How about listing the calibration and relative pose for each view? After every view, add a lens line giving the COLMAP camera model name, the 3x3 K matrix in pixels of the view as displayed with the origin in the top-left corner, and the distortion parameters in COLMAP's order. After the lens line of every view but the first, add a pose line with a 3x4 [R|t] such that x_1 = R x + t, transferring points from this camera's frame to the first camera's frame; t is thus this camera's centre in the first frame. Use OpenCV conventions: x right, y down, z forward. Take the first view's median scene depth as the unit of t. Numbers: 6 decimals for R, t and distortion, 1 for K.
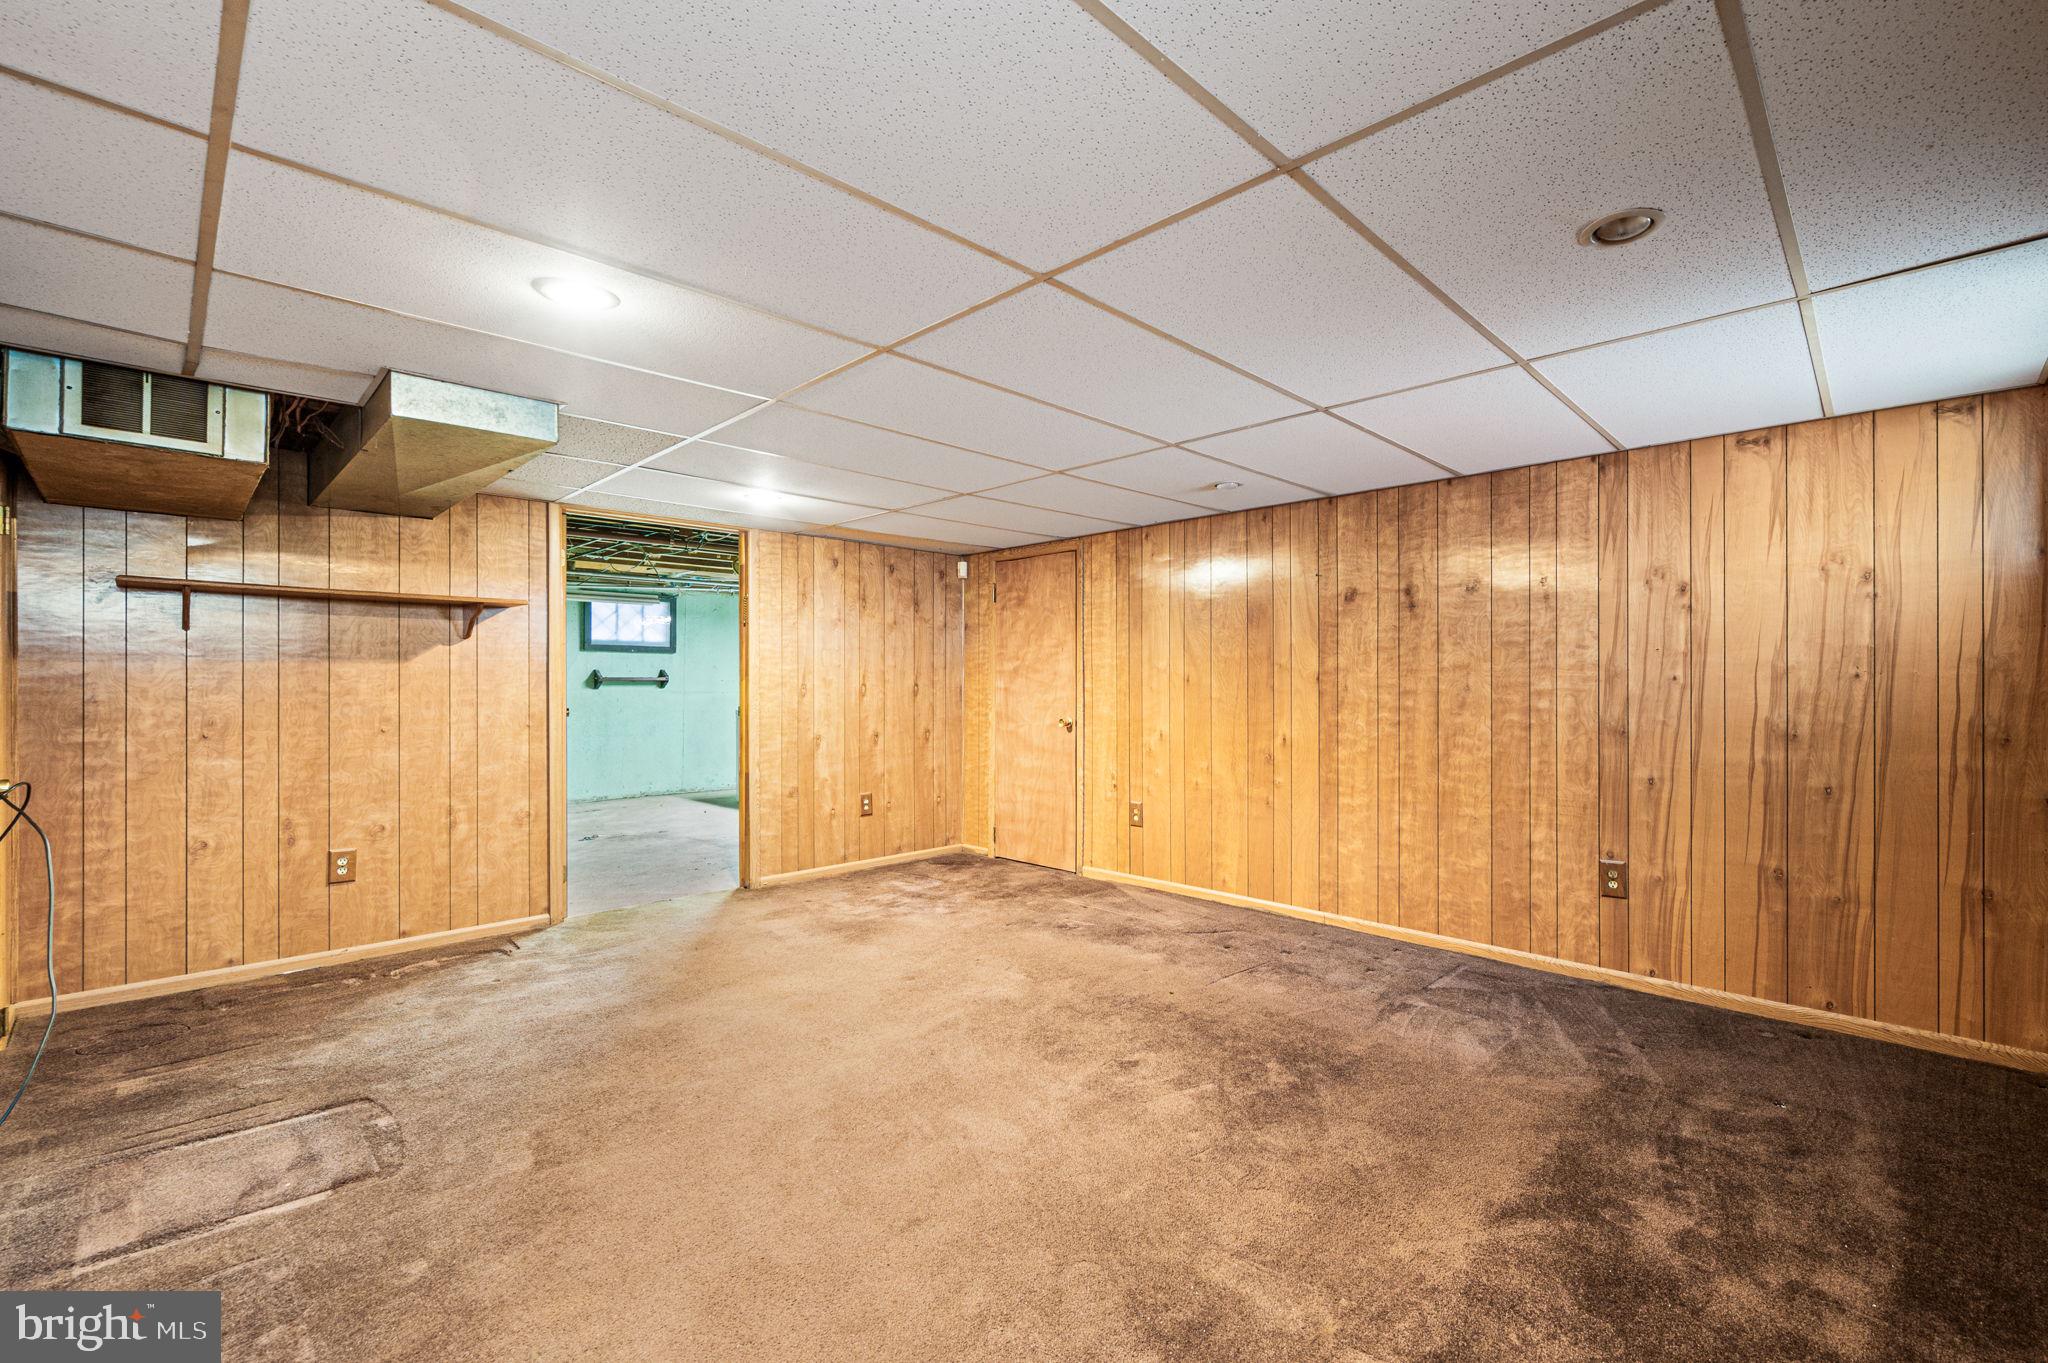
lens RADIAL K [[914.5, 0, 1024.0], [0, 914.5, 681.5], [0, 0, 1]] dist [0.001676, 0.000132]
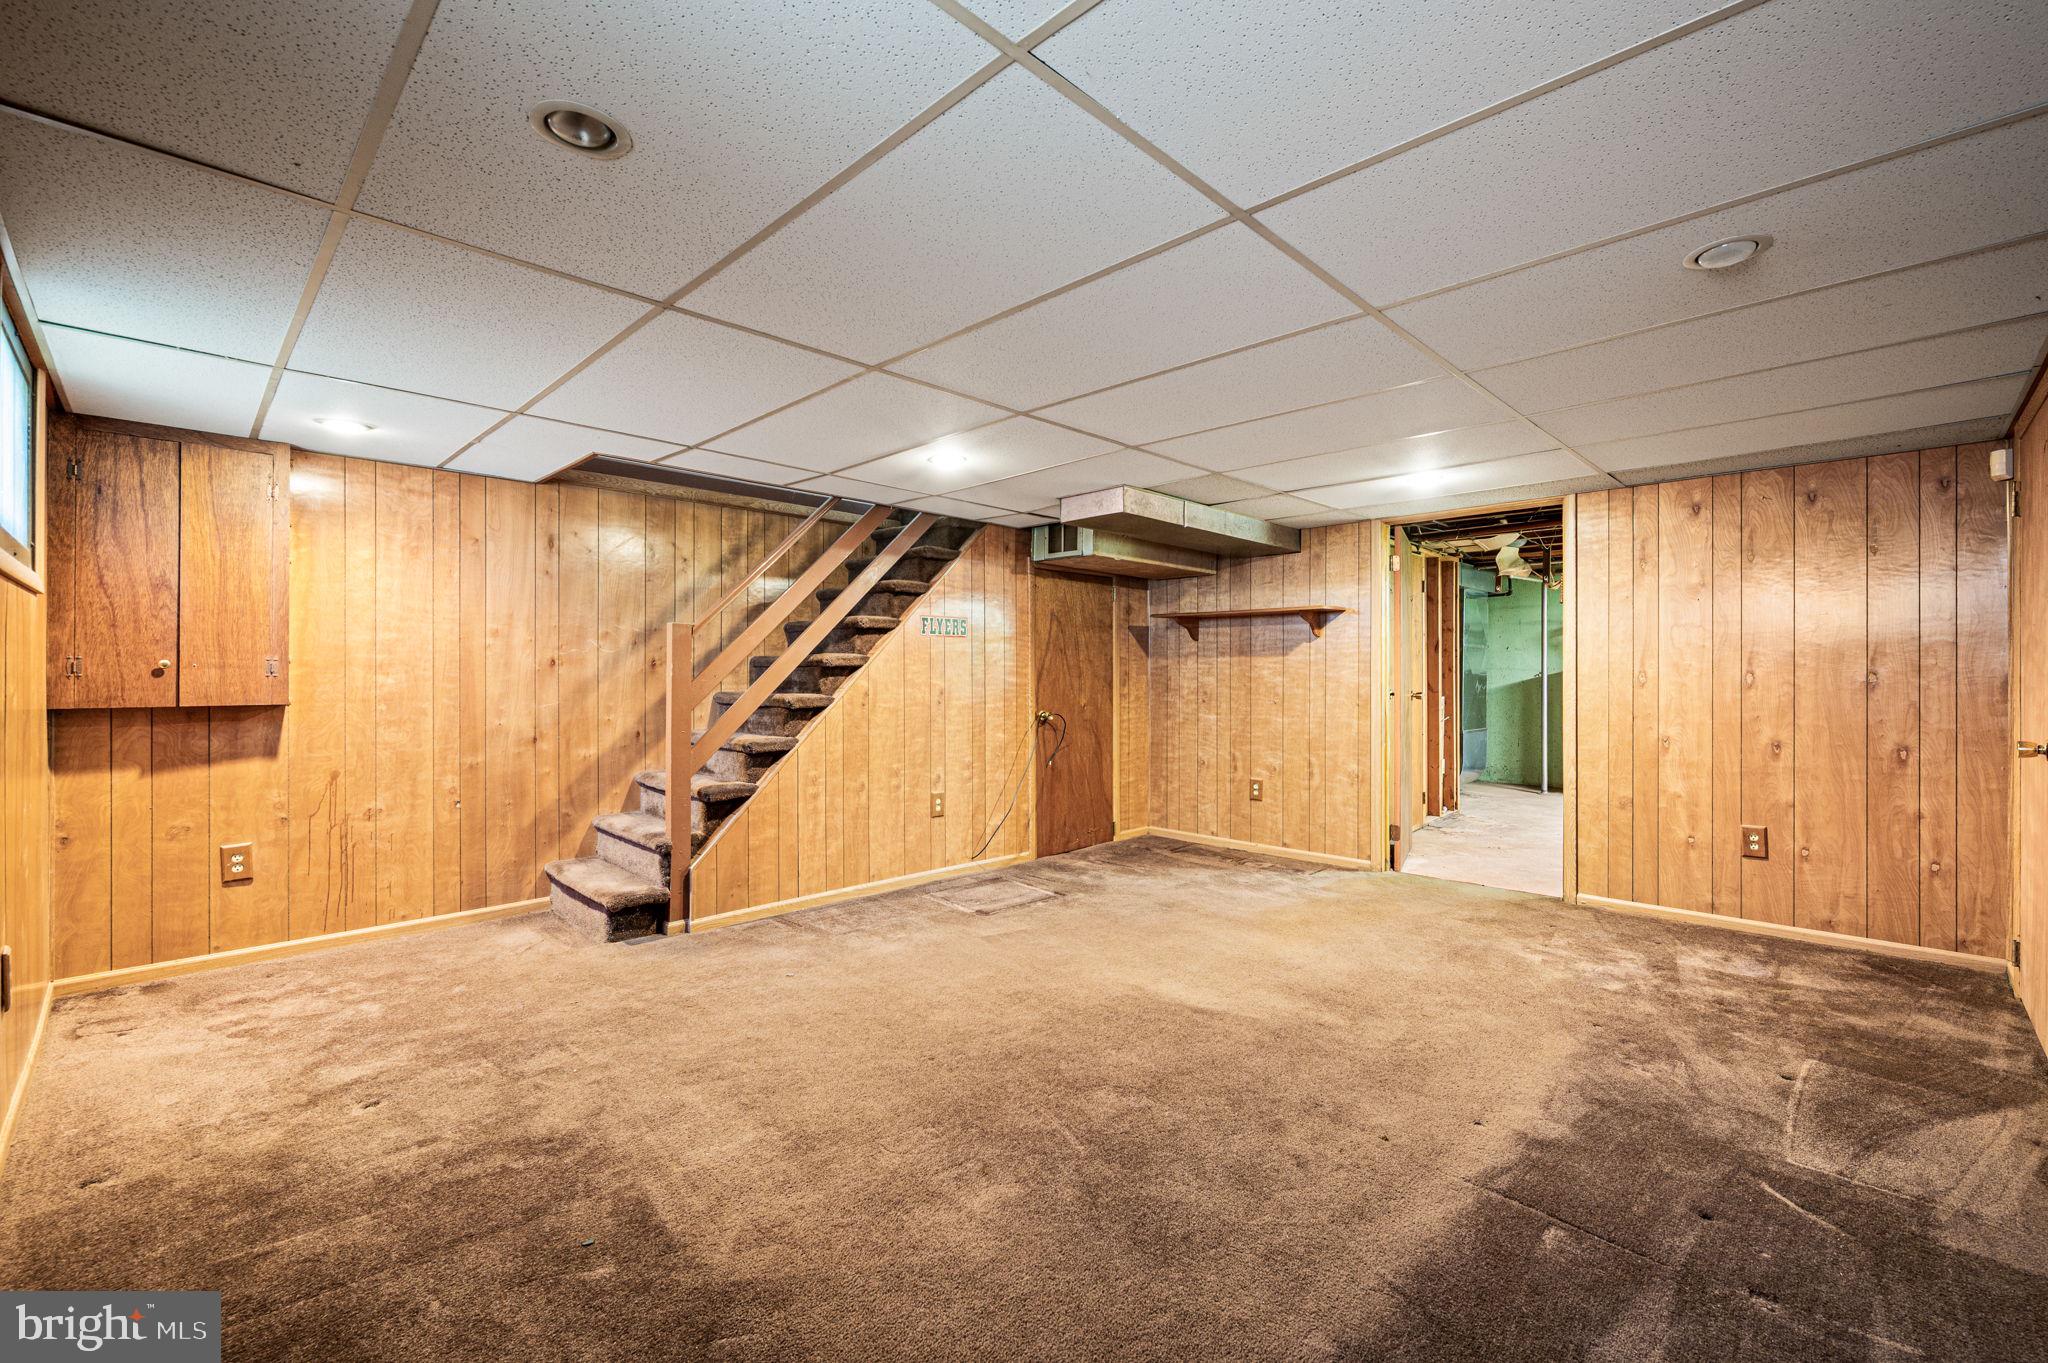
lens RADIAL K [[816.9, 0, 1043.5], [0, 816.9, 679.8], [0, 0, 1]] dist [0.001261, -0.000147]
pose [[0.024590, 0.011963, -0.999626, 0.540164], [0.004118, 0.999919, 0.012068, -0.000603], [0.999689, -0.004413, 0.024539, 0.535343]]
